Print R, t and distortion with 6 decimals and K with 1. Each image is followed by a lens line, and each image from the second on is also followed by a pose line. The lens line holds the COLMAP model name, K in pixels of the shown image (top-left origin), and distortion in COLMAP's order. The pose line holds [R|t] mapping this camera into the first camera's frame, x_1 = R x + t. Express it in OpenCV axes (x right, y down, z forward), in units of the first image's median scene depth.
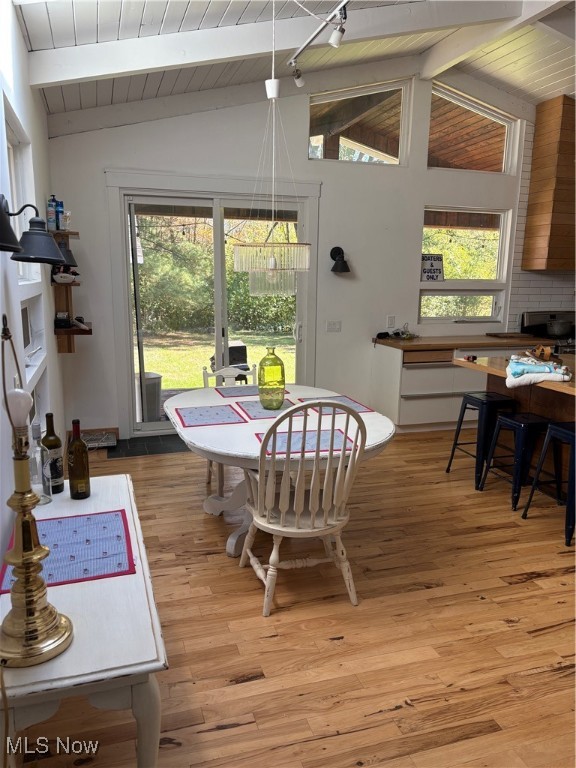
lens RADIAL K [[583.5, 0, 281.5], [0, 583.5, 387.2], [0, 0, 1]] dist [0.039871, -0.043781]
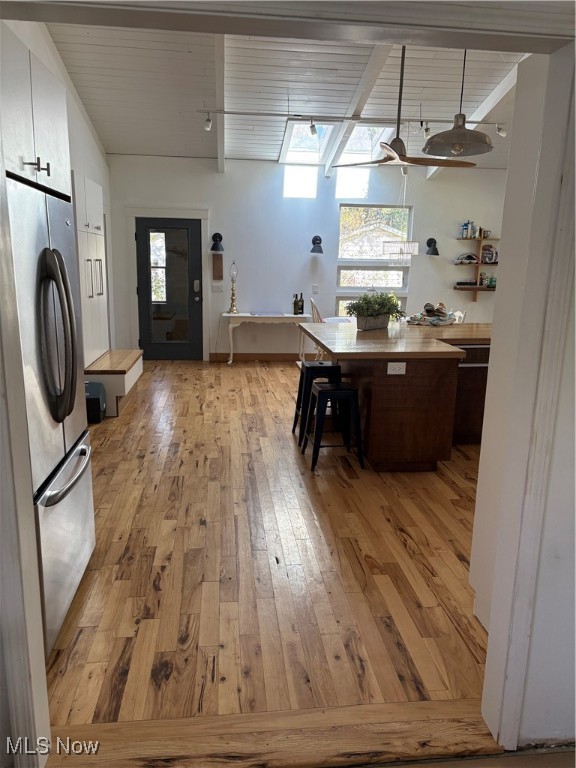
lens RADIAL K [[583.5, 0, 286.9], [0, 583.5, 383.4], [0, 0, 1]] dist [0.039871, -0.043781]
pose [[-0.188531, 0.190053, -0.963502, 2.139275], [-0.209519, 0.950724, 0.228530, -0.148326], [0.959457, 0.244957, -0.139422, 1.004121]]
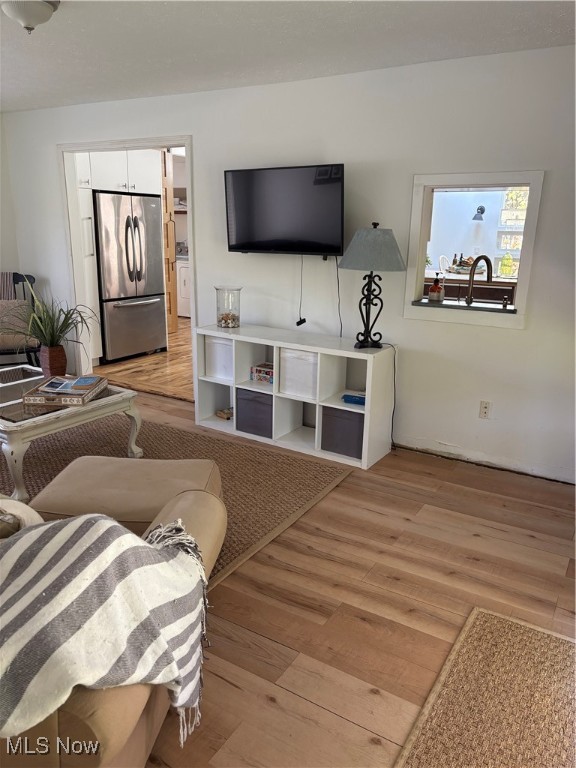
lens RADIAL K [[583.5, 0, 289.8], [0, 583.5, 382.5], [0, 0, 1]] dist [0.039871, -0.043781]
pose [[-0.738424, 0.150621, -0.657300, 2.411535], [-0.159829, 0.907869, 0.387594, -0.383587], [0.655122, 0.391264, -0.646319, 2.243438]]
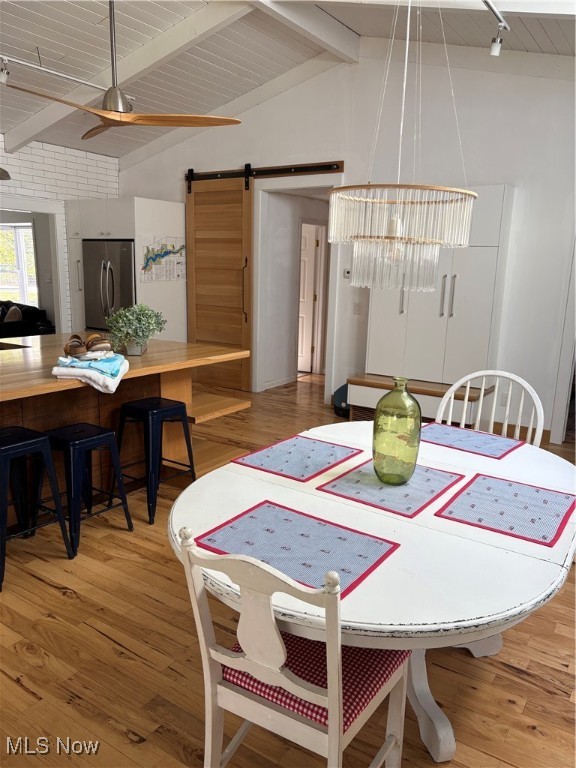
lens RADIAL K [[583.5, 0, 285.9], [0, 583.5, 386.0], [0, 0, 1]] dist [0.039871, -0.043781]
pose [[-0.634799, -0.185025, 0.750197, -0.380413], [0.112247, 0.938525, 0.326454, -0.262488], [-0.764481, 0.291440, -0.575006, 1.423852]]
